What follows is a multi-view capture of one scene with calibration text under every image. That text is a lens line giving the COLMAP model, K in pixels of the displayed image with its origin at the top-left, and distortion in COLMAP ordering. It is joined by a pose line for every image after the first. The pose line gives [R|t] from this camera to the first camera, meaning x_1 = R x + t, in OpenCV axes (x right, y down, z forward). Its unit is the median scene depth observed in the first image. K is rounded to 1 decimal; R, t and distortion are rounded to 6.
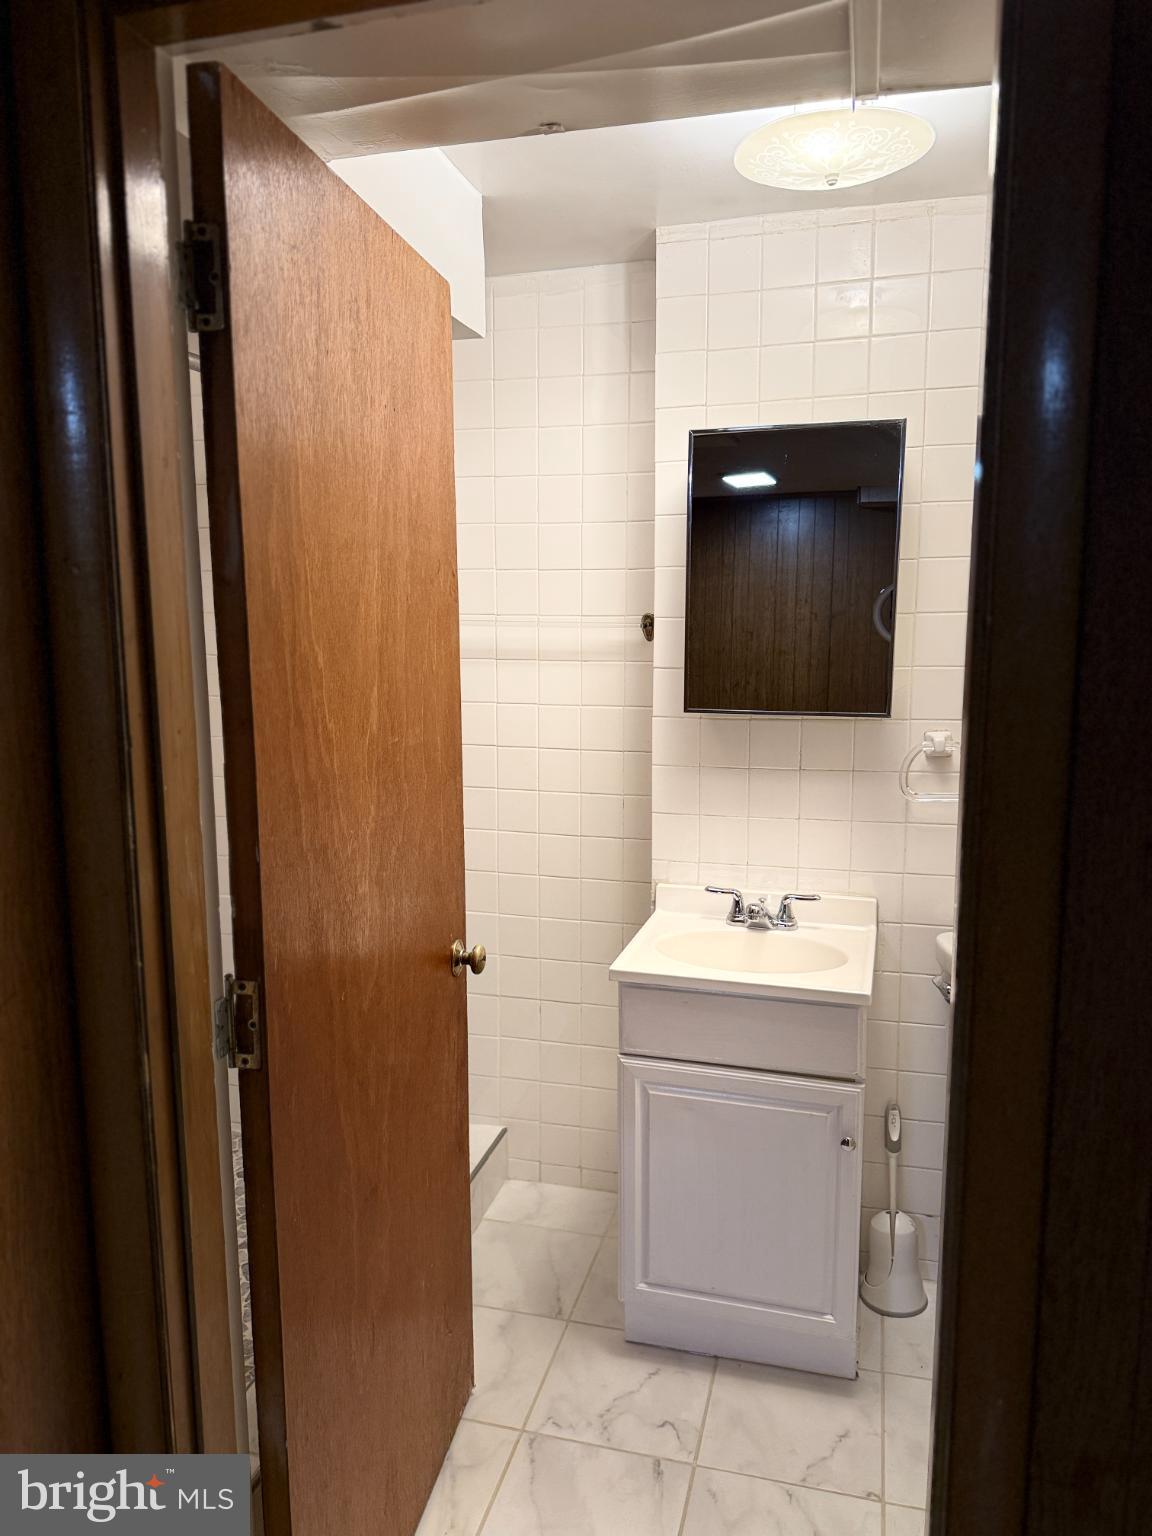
lens RADIAL K [[1071.8, 0, 571.5], [0, 1071.8, 779.4], [0, 0, 1]] dist [0.056800, -0.086278]
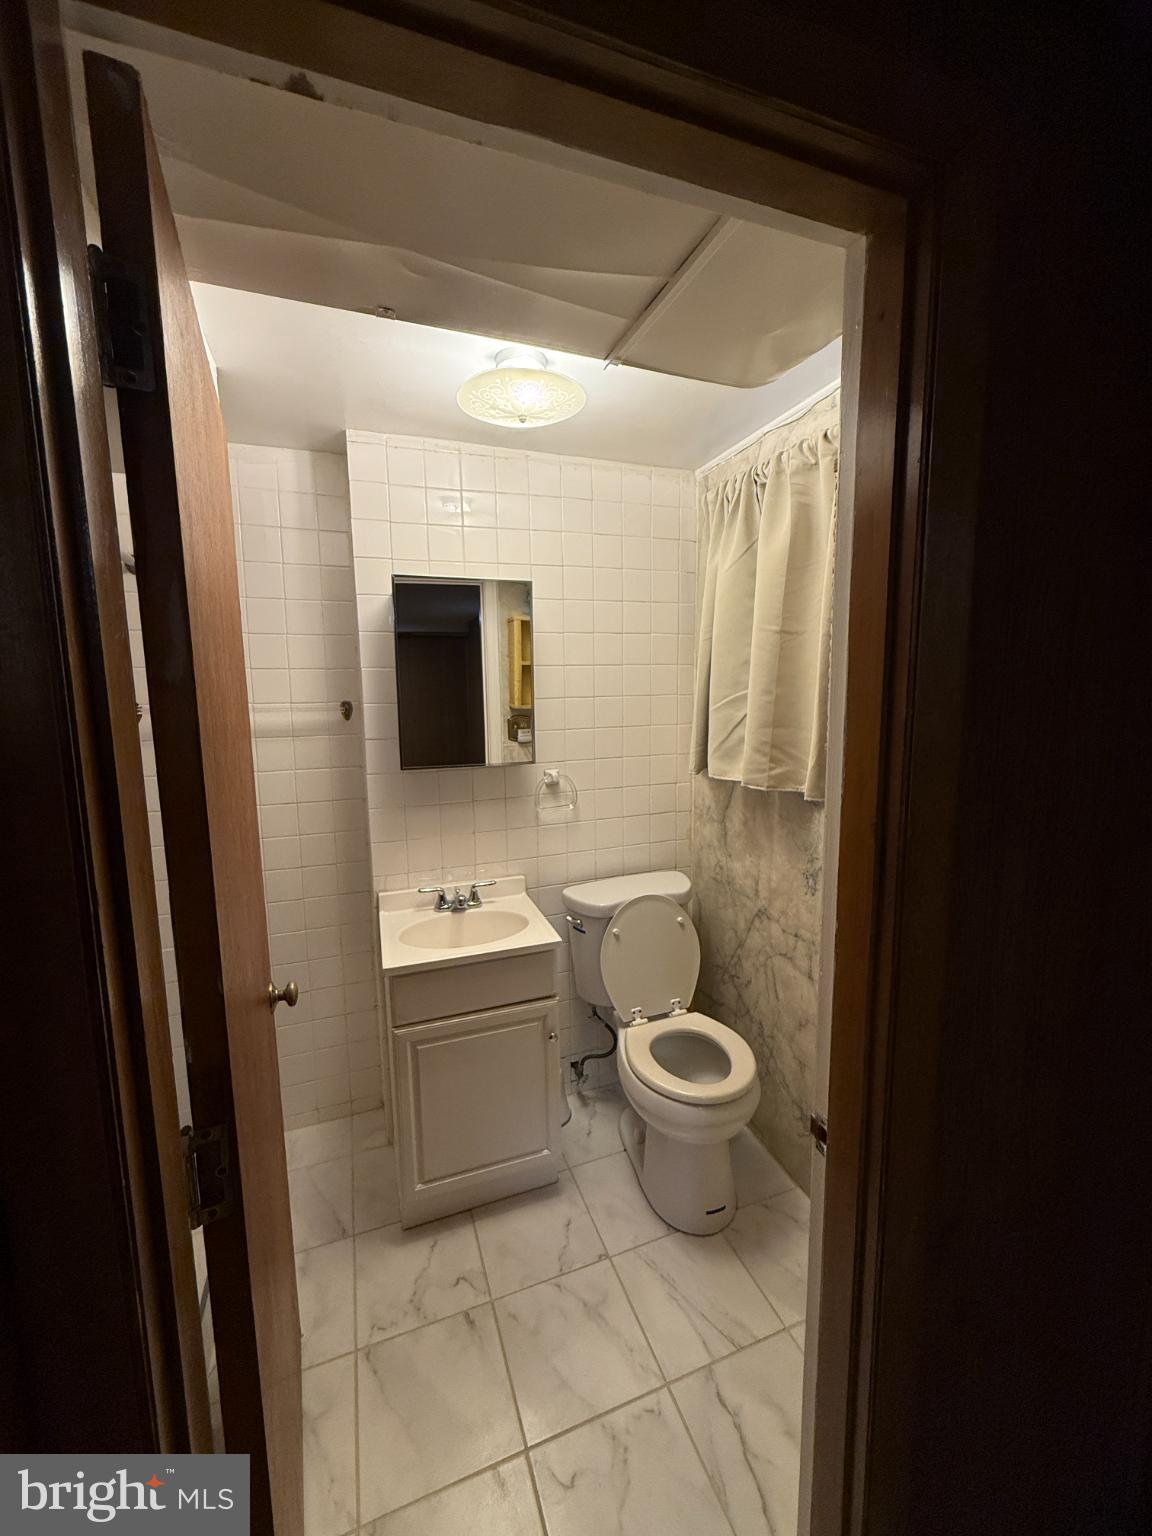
lens RADIAL K [[610.1, 0, 581.7], [0, 610.1, 768.8], [0, 0, 1]] dist [-0.000726, -0.000592]
pose [[0.809884, -0.083917, 0.580557, -0.175081], [0.103393, 0.994640, -0.000464, -0.042006], [-0.577406, 0.060401, 0.814220, 0.213455]]
